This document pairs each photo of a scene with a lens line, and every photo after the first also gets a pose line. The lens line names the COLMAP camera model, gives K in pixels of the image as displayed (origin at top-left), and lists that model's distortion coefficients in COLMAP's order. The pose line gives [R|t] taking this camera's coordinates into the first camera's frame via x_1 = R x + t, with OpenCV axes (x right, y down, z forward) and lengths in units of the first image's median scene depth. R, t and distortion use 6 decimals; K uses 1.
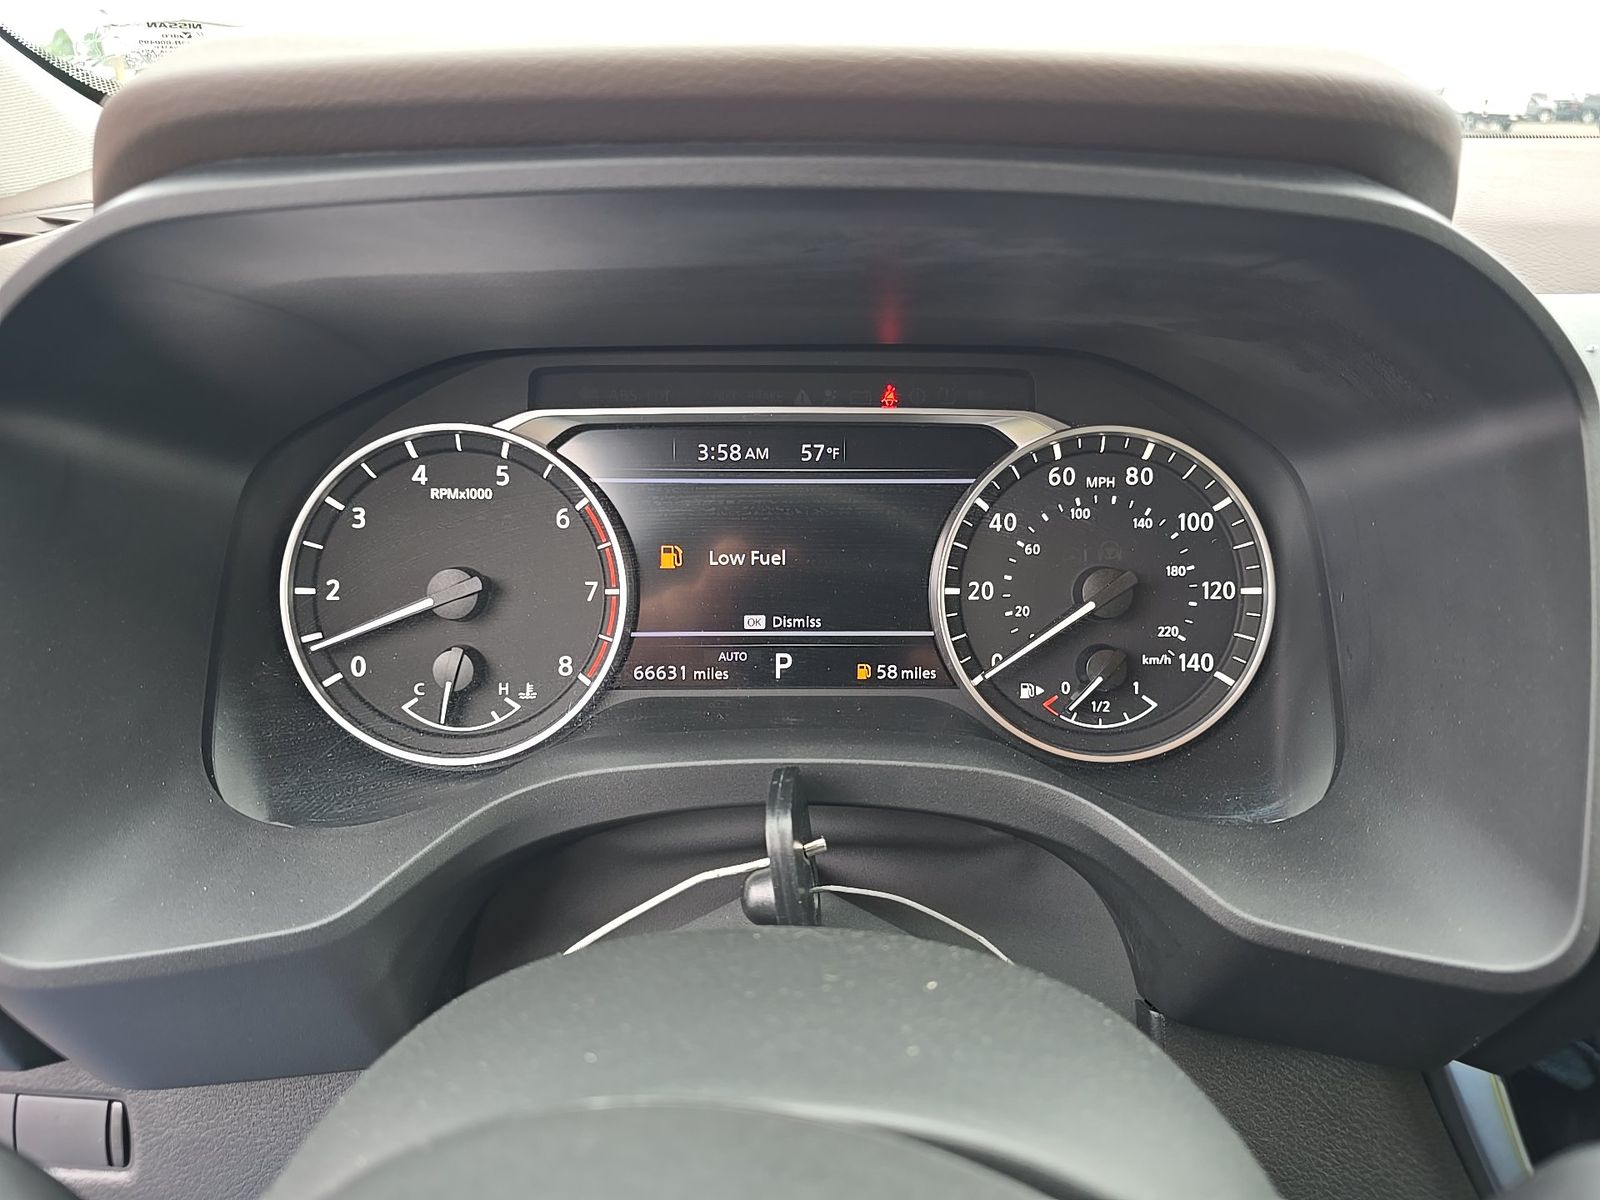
lens RADIAL K [[1059.8, 0, 798.3], [0, 1059.8, 610.3], [0, 0, 1]] dist [0.041096, -0.048251]
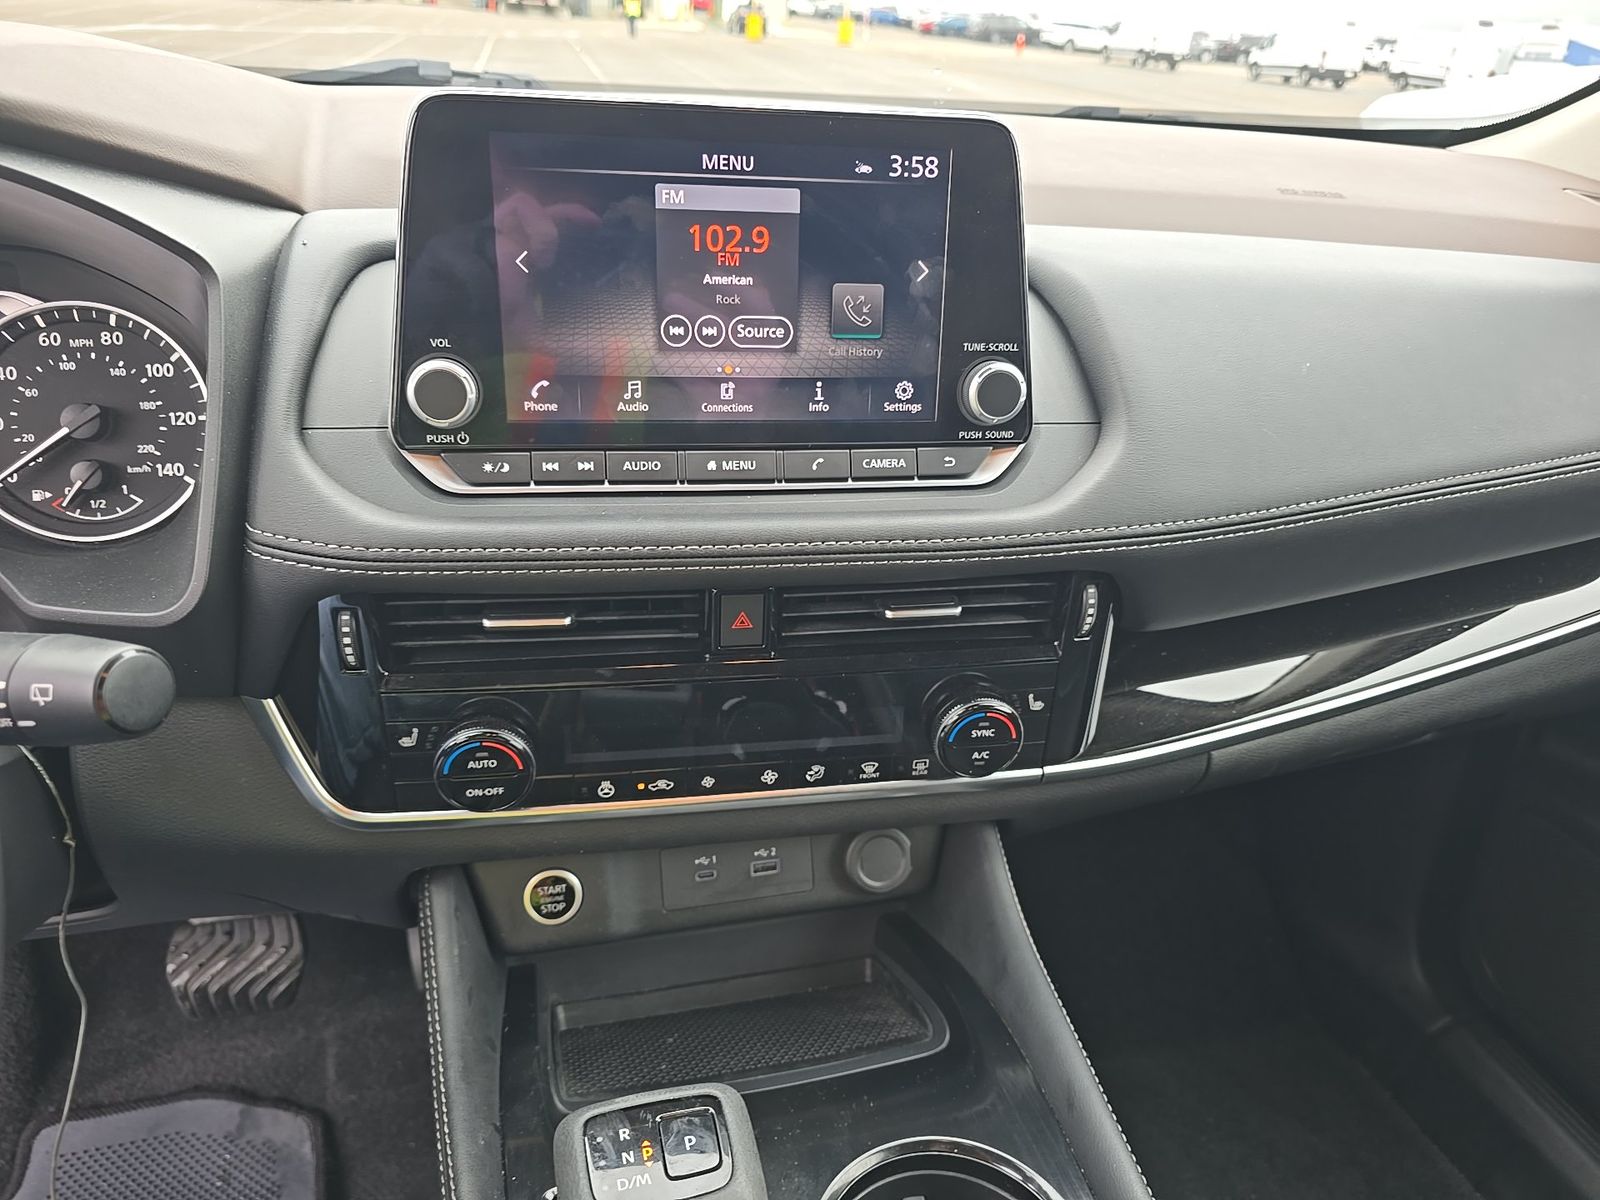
lens RADIAL K [[1059.8, 0, 798.3], [0, 1059.8, 610.3], [0, 0, 1]] dist [0.041096, -0.048251]
pose [[0.974761, -0.070775, 0.211736, 0.881988], [0.057310, 0.995964, 0.069078, 0.186710], [-0.215770, -0.055200, 0.974883, -0.593860]]
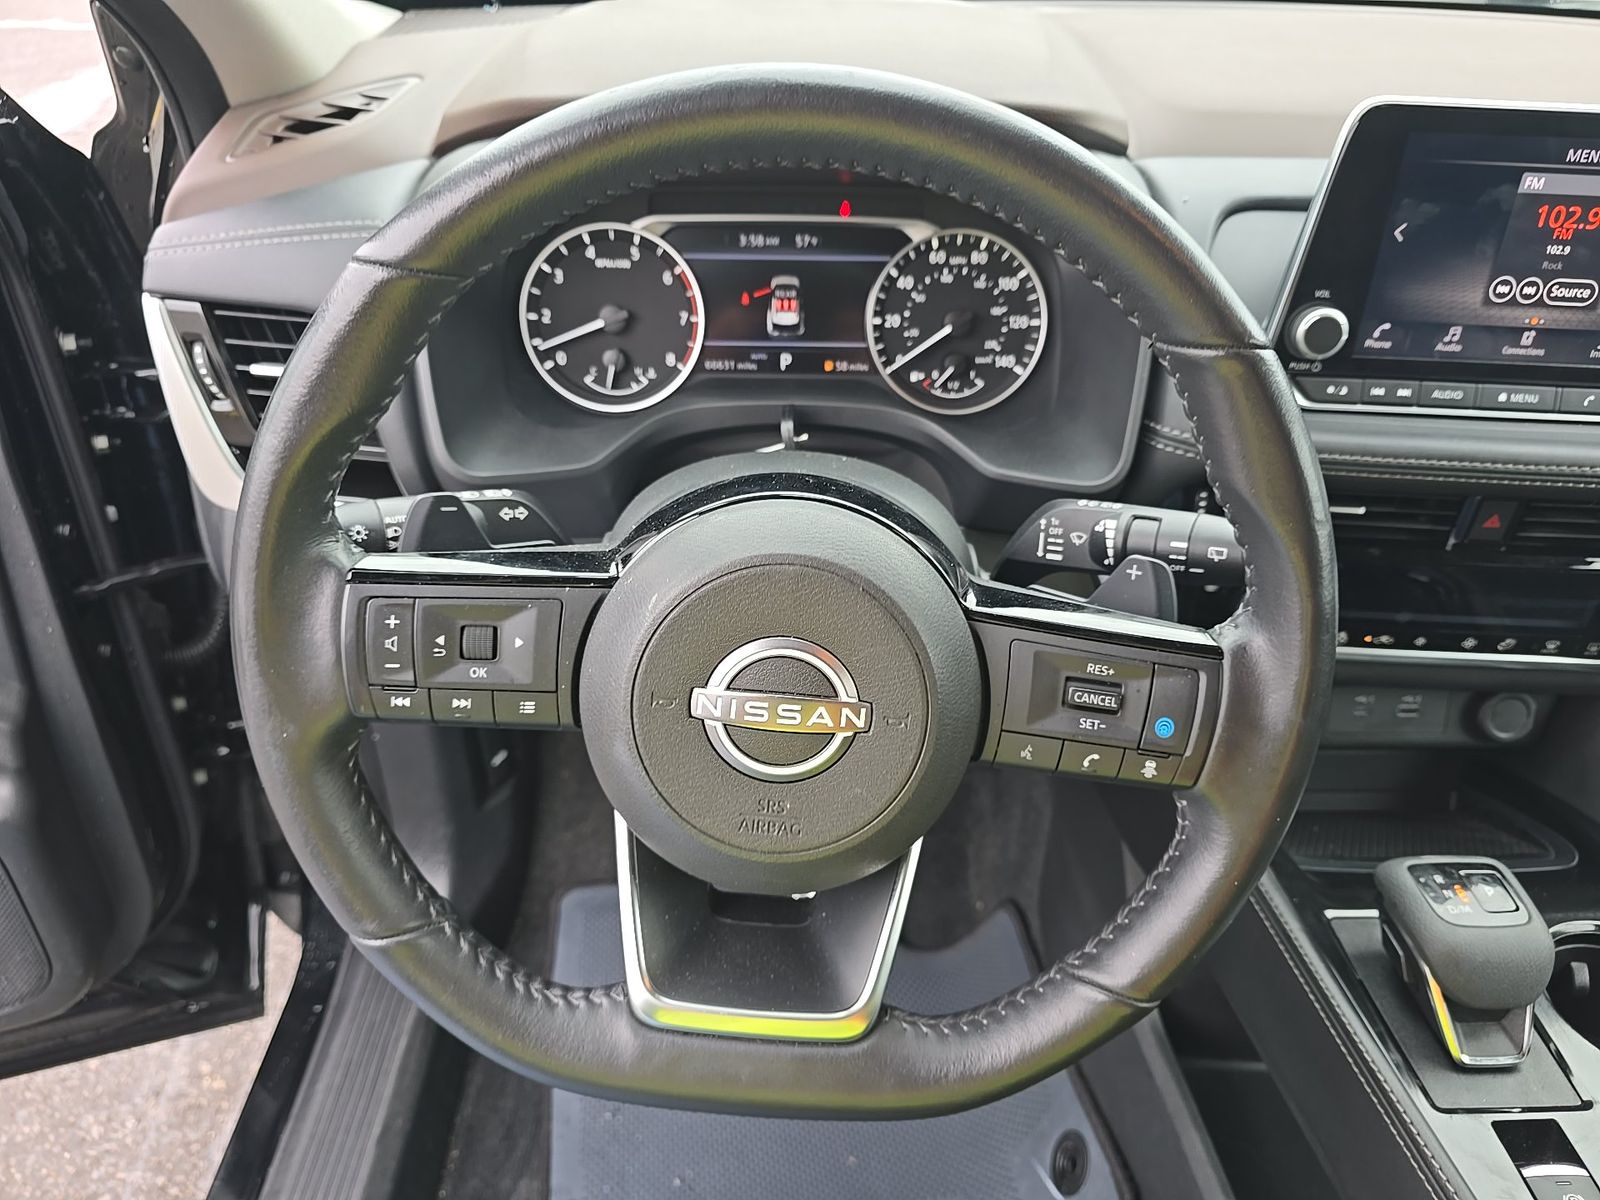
lens RADIAL K [[1079.9, 0, 800.0], [0, 1079.9, 600.0], [0, 0, 1]] dist [0.005745, -0.008636]
pose [[0.999733, 0.005082, 0.022522, -0.029823], [-0.009810, 0.976533, 0.215144, 0.053580], [-0.020901, -0.215308, 0.976323, -0.954087]]
